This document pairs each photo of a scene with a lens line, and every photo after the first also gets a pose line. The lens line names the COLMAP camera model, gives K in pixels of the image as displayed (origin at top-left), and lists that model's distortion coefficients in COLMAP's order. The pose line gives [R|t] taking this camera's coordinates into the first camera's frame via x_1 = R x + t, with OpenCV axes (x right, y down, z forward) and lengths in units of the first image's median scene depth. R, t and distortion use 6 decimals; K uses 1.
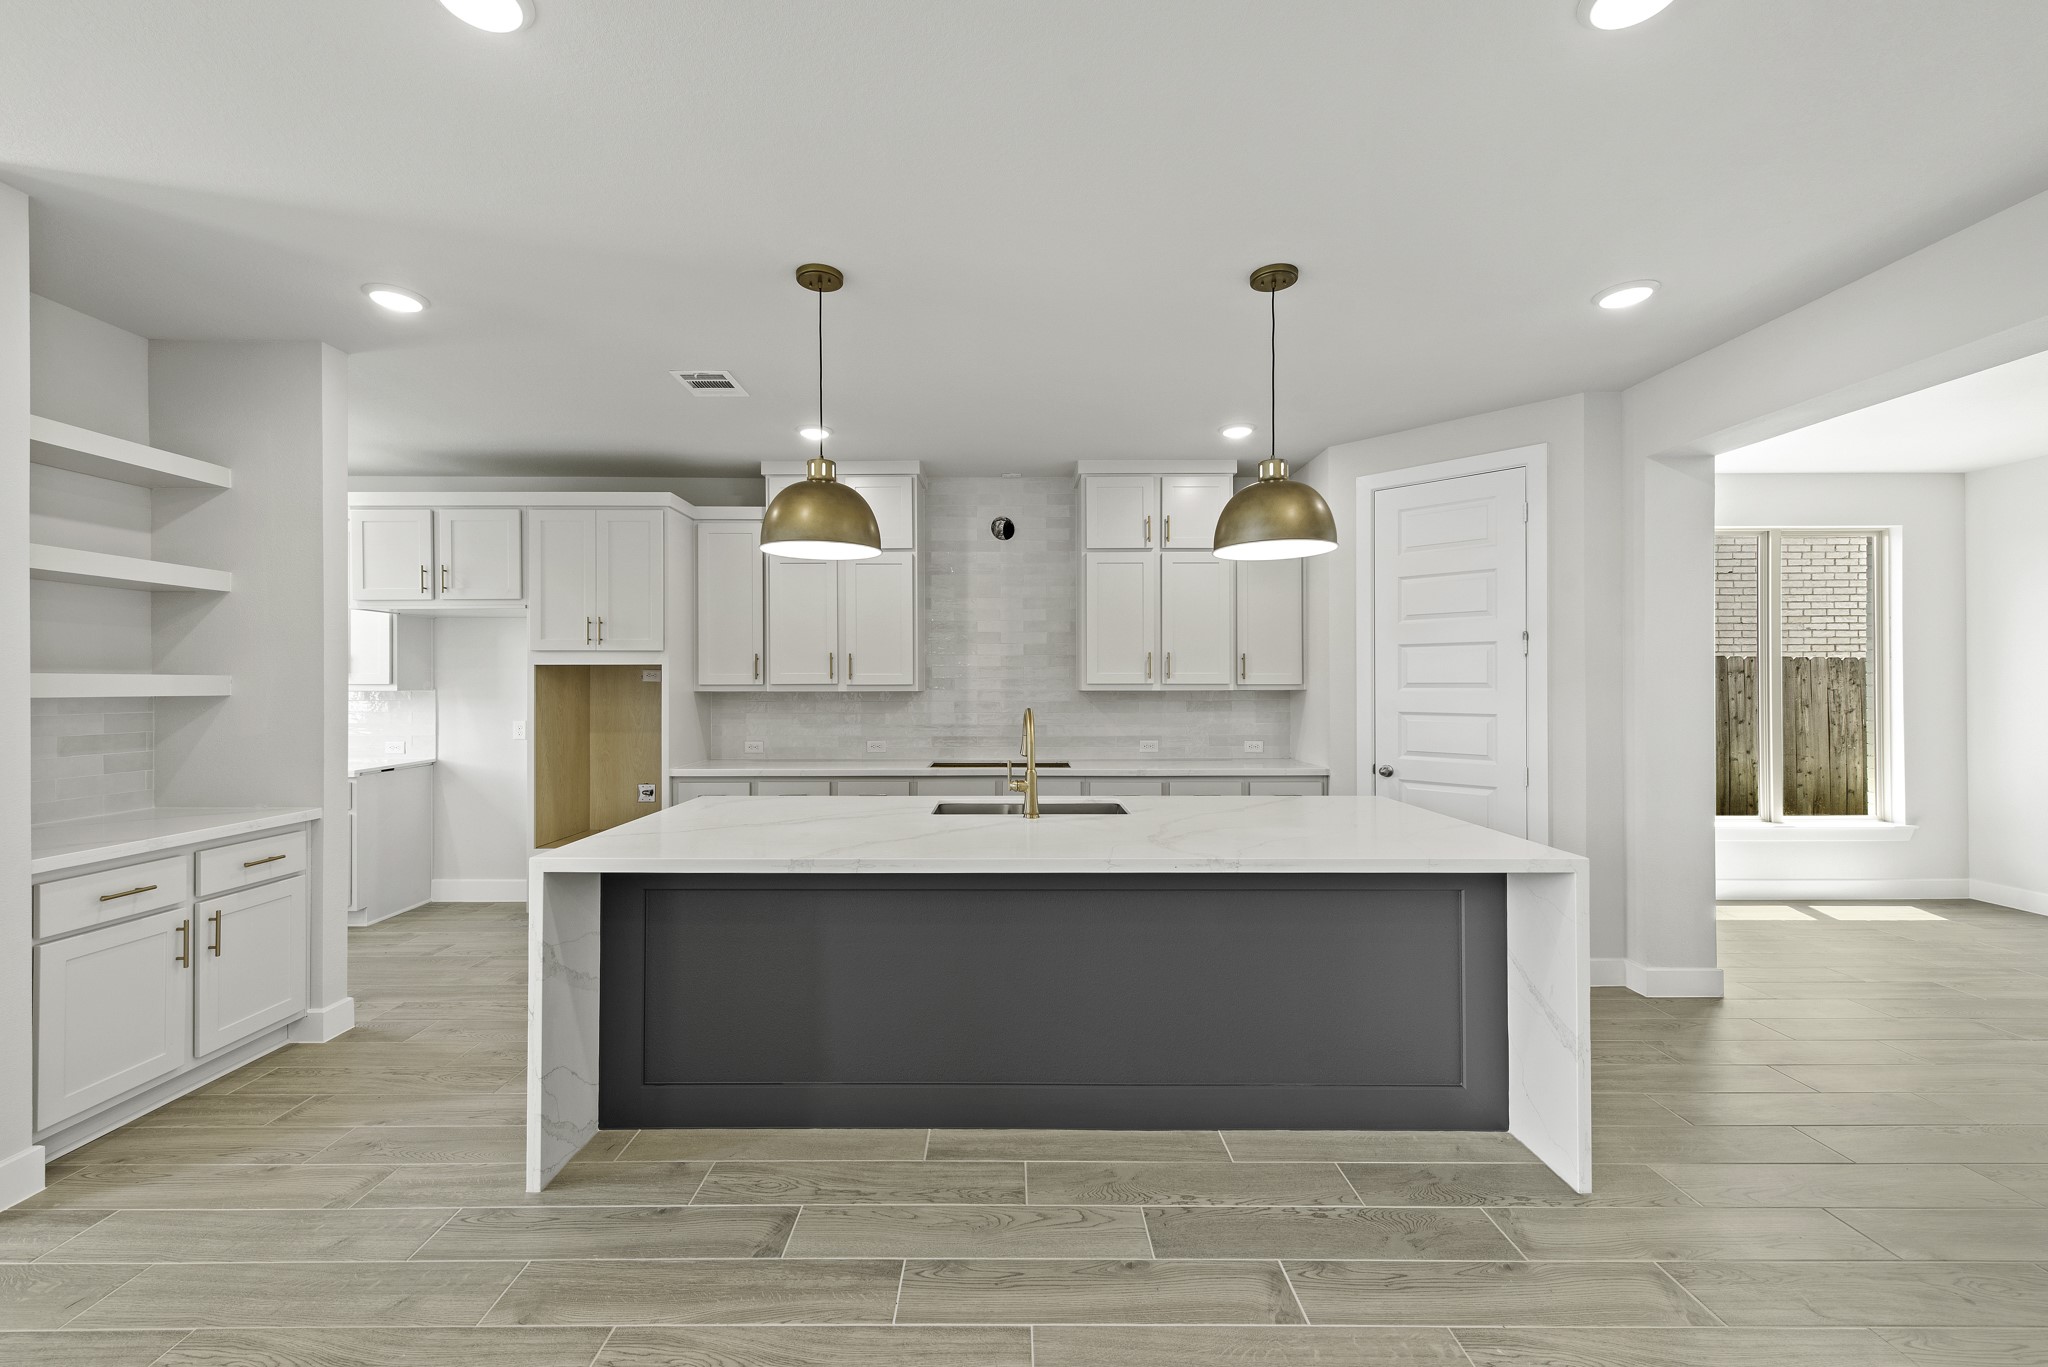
lens RADIAL K [[804.8, 0, 1005.8], [0, 804.8, 684.9], [0, 0, 1]] dist [0.009446, -0.001300]
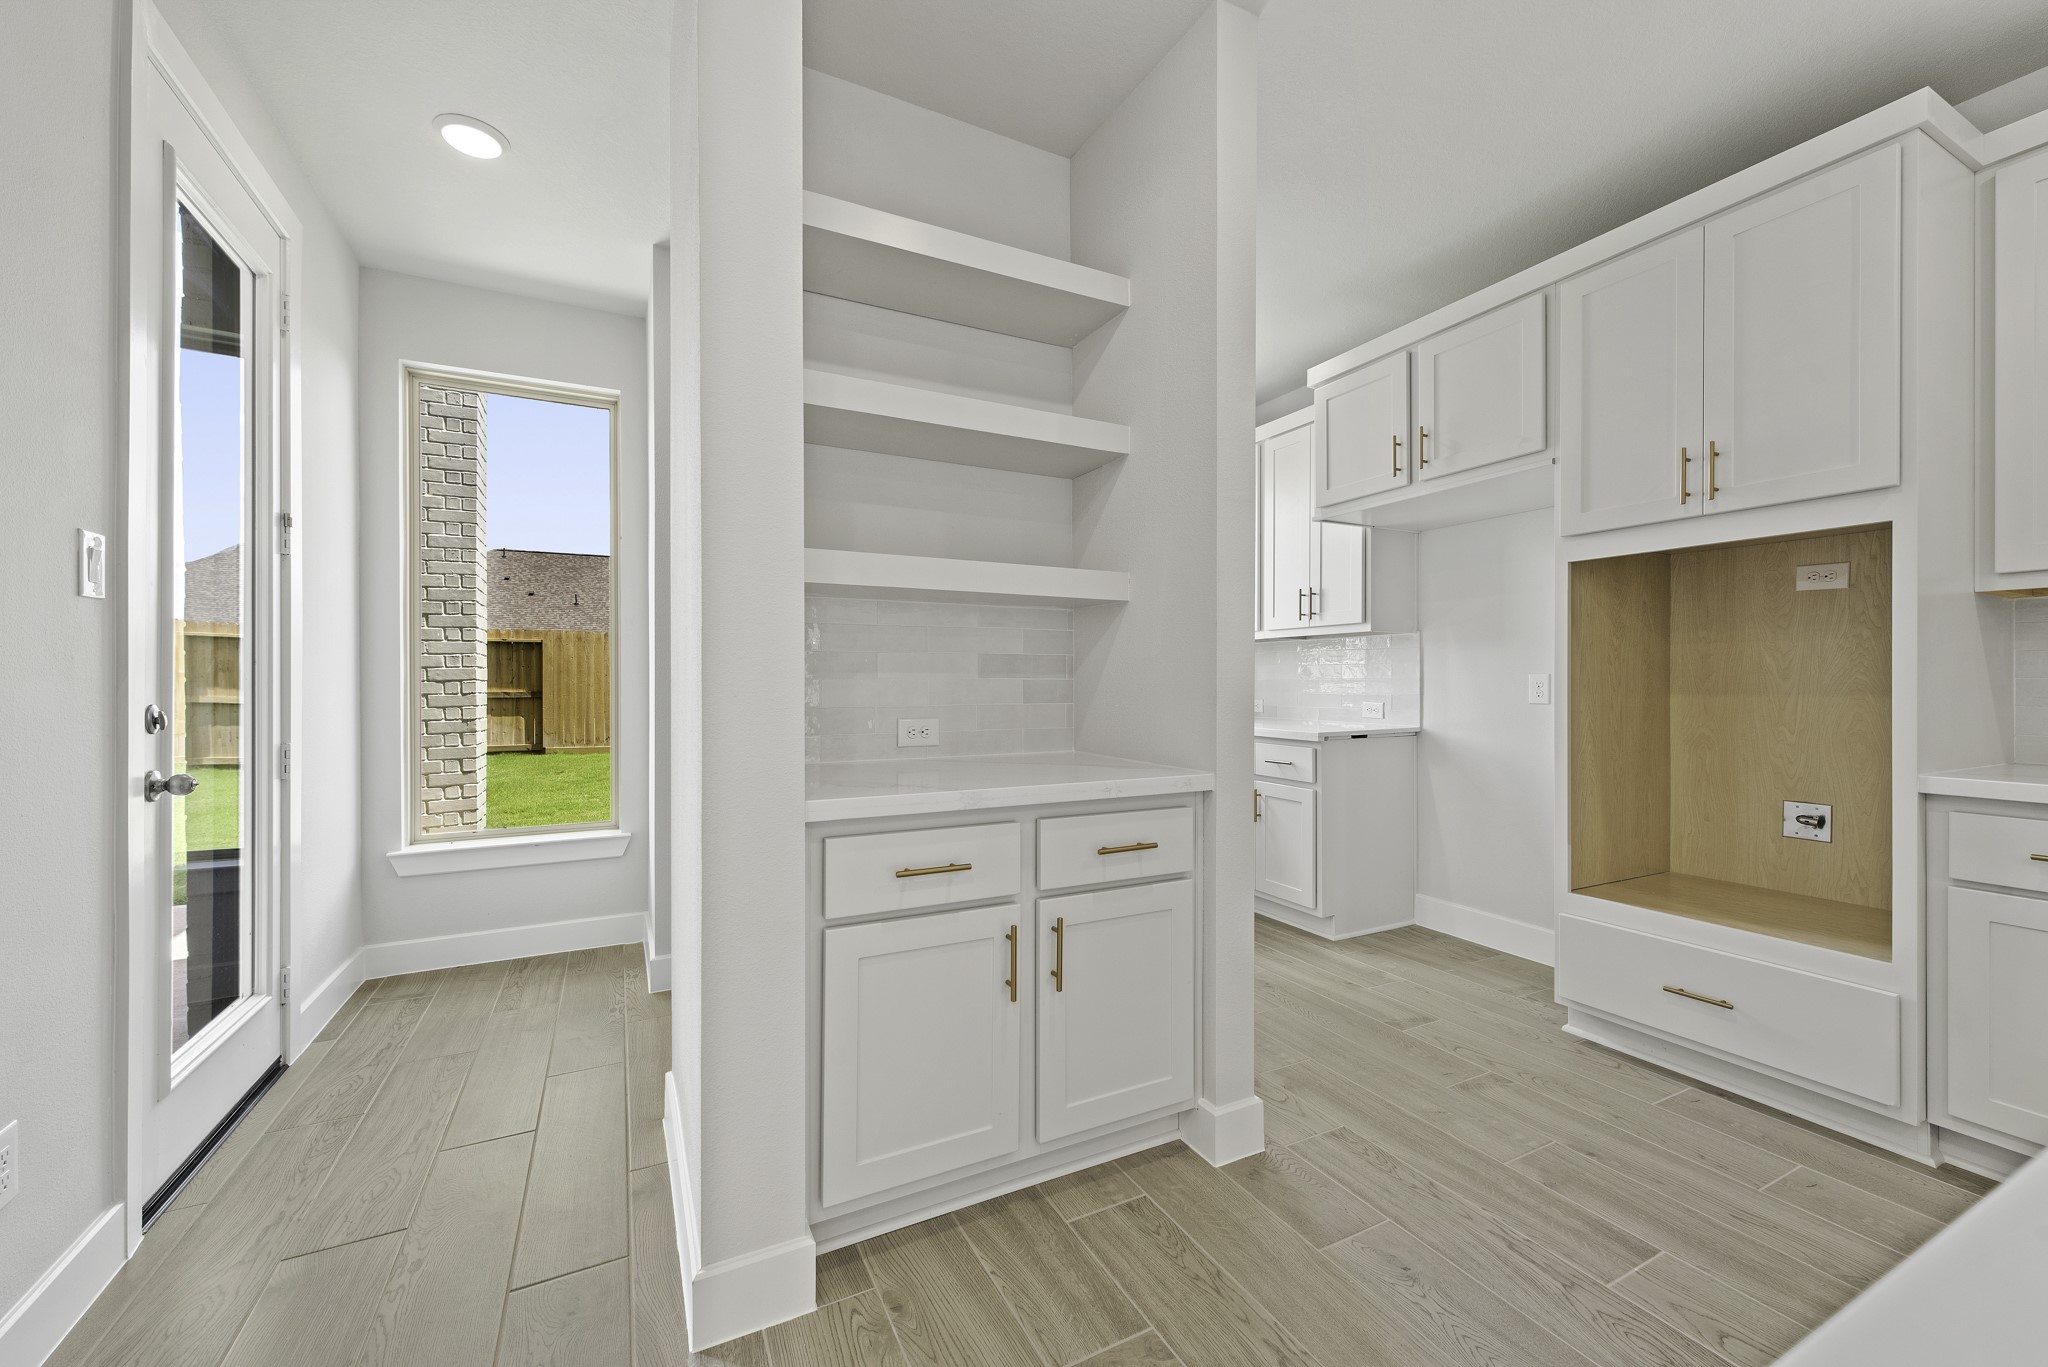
lens RADIAL K [[804.8, 0, 1027.3], [0, 804.8, 682.0], [0, 0, 1]] dist [0.009446, -0.001300]
pose [[0.453288, 0.001081, -0.891364, -0.243460], [0.002626, 0.999993, 0.002548, 0.052916], [0.891360, -0.003495, 0.453282, 0.394133]]
